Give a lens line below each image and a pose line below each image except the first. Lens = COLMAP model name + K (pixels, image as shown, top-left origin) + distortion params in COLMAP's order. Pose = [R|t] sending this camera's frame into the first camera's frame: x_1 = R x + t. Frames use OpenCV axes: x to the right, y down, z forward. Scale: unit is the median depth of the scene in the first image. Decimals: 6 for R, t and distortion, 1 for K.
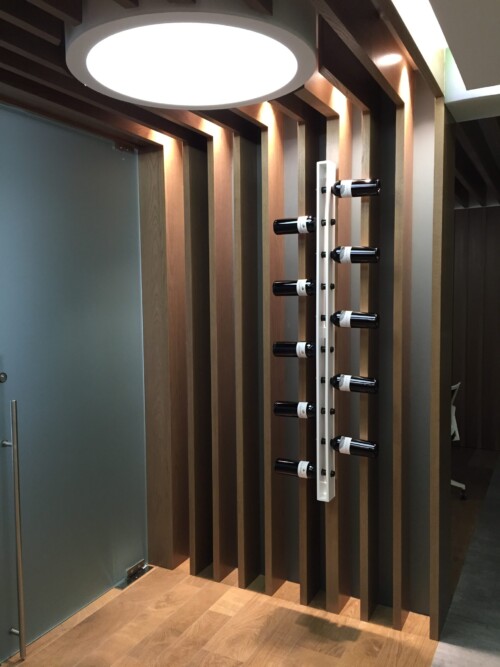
lens RADIAL K [[569.6, 0, 250.0], [0, 569.6, 333.5], [0, 0, 1]] dist [0.007611, -0.008946]
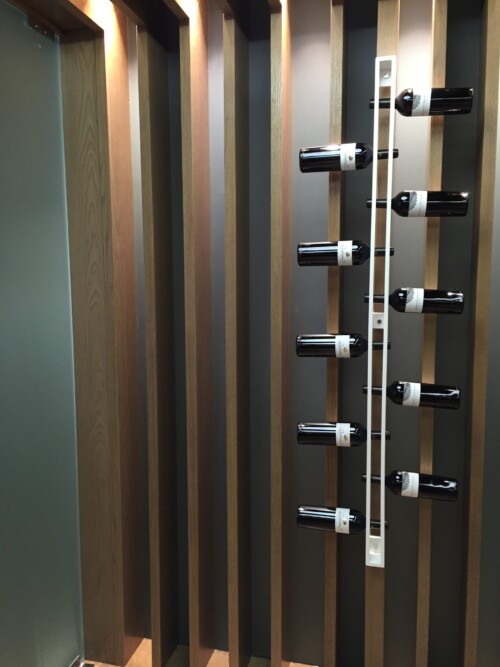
lens RADIAL K [[569.6, 0, 250.0], [0, 569.6, 333.5], [0, 0, 1]] dist [0.007611, -0.008946]
pose [[0.972215, -0.020578, 0.233182, -0.150204], [0.011860, 0.999179, 0.038726, -0.012099], [-0.233788, -0.034885, 0.971662, 0.329659]]
